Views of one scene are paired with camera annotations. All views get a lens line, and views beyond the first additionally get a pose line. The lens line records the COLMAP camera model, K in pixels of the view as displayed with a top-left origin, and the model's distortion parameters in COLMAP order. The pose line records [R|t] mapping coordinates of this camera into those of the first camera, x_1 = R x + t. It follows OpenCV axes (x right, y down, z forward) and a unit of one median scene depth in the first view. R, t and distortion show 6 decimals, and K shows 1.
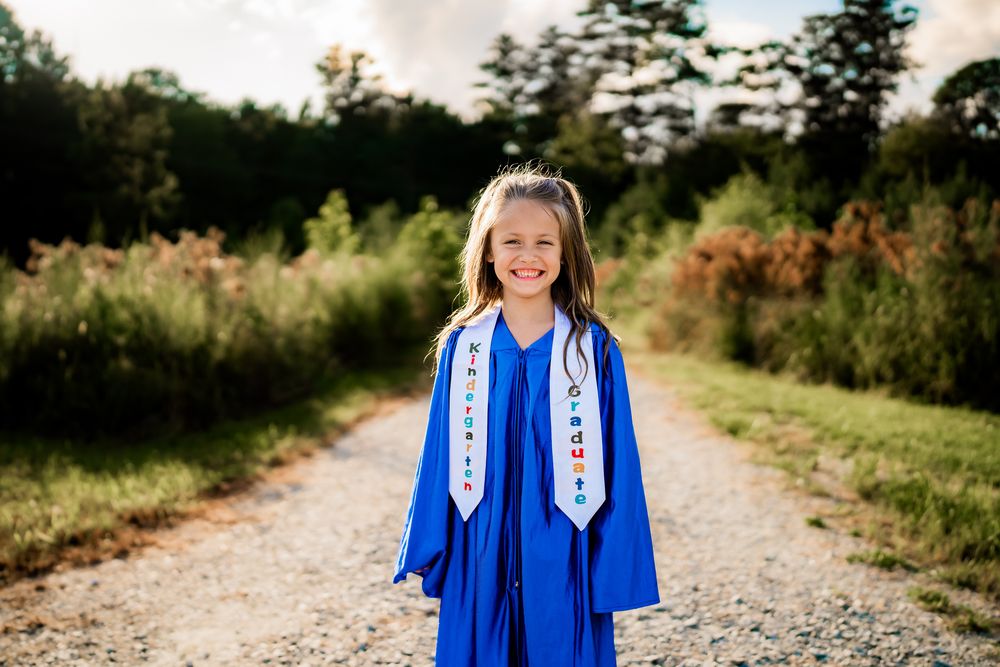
lens RADIAL K [[977.8, 0, 504.0], [0, 977.8, 319.1], [0, 0, 1]] dist [-0.051597, 0.181949]
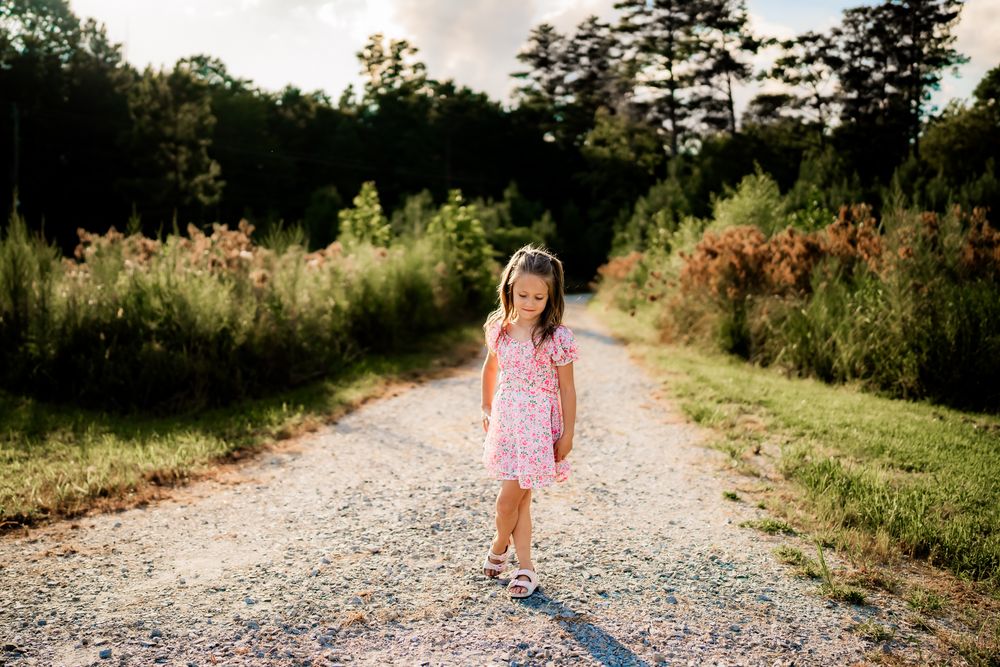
lens RADIAL K [[976.8, 0, 511.5], [0, 976.8, 328.8], [0, 0, 1]] dist [-0.055817, 0.170214]
pose [[0.999145, 0.019977, -0.036195, 0.048137], [-0.019091, 0.999514, 0.024647, -0.007439], [0.036670, -0.023935, 0.999041, -0.084294]]
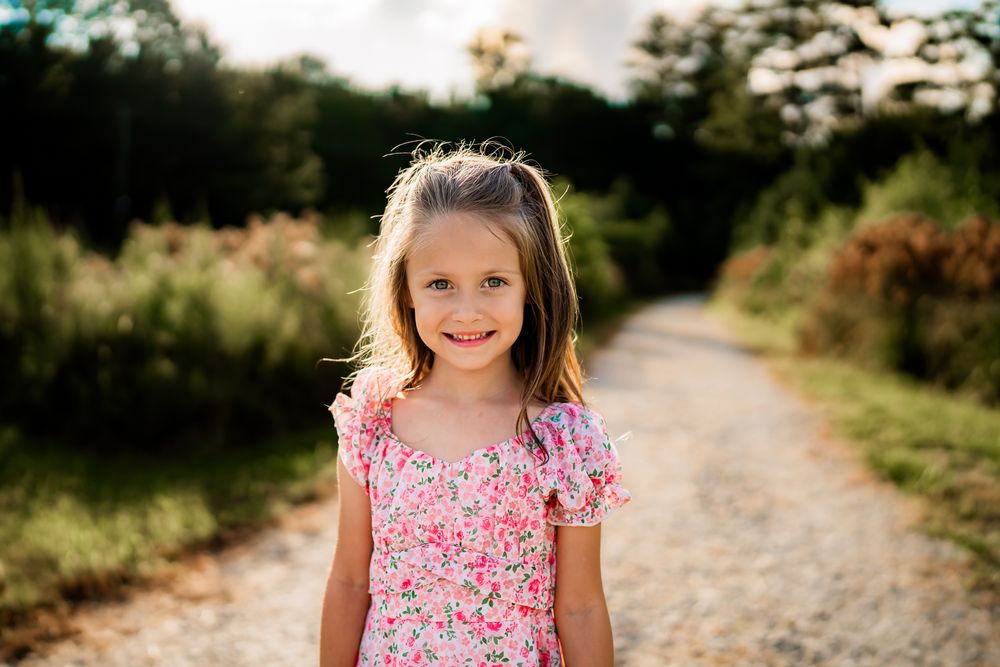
lens RADIAL K [[968.8, 0, 500.0], [0, 968.8, 333.5], [0, 0, 1]] dist [-0.051361, 0.174491]
pose [[0.986854, 0.026372, -0.159451, 0.033940], [-0.021419, 0.999235, 0.032708, -0.014251], [0.160192, -0.028863, 0.986664, 0.152872]]
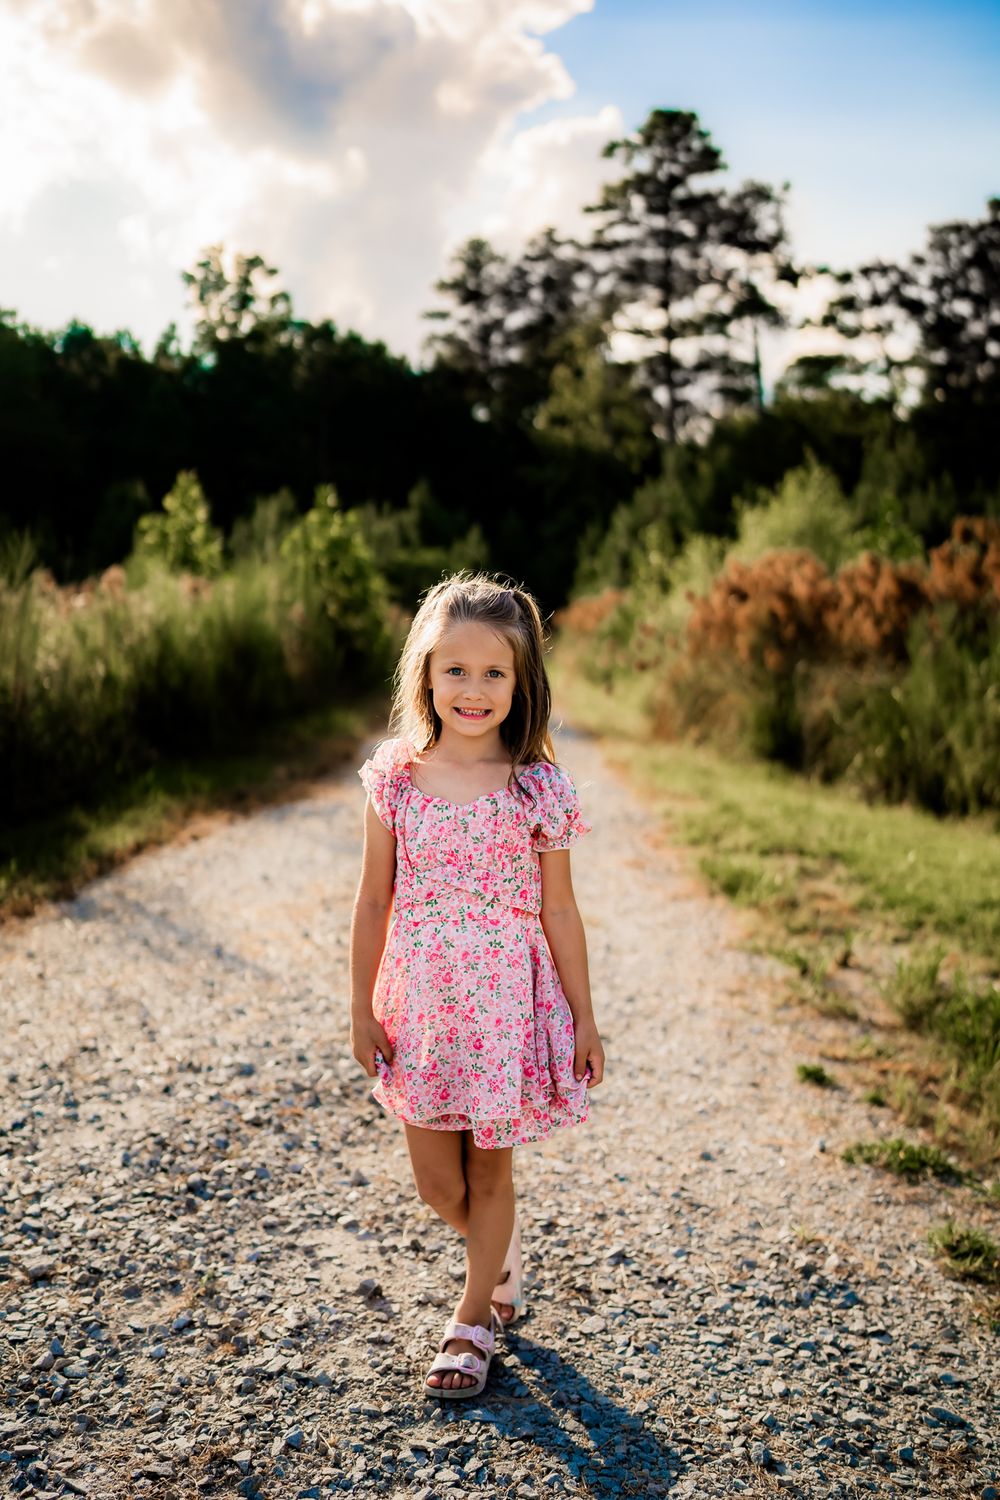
lens RADIAL K [[1445.3, 0, 504.0], [0, 1445.3, 753.8], [0, 0, 1]] dist [-0.046032, 0.160577]
pose [[0.999371, 0.028974, 0.020430, 0.054494], [-0.030124, 0.997839, 0.058392, -0.015557], [-0.018694, -0.058971, 0.998085, 0.071277]]
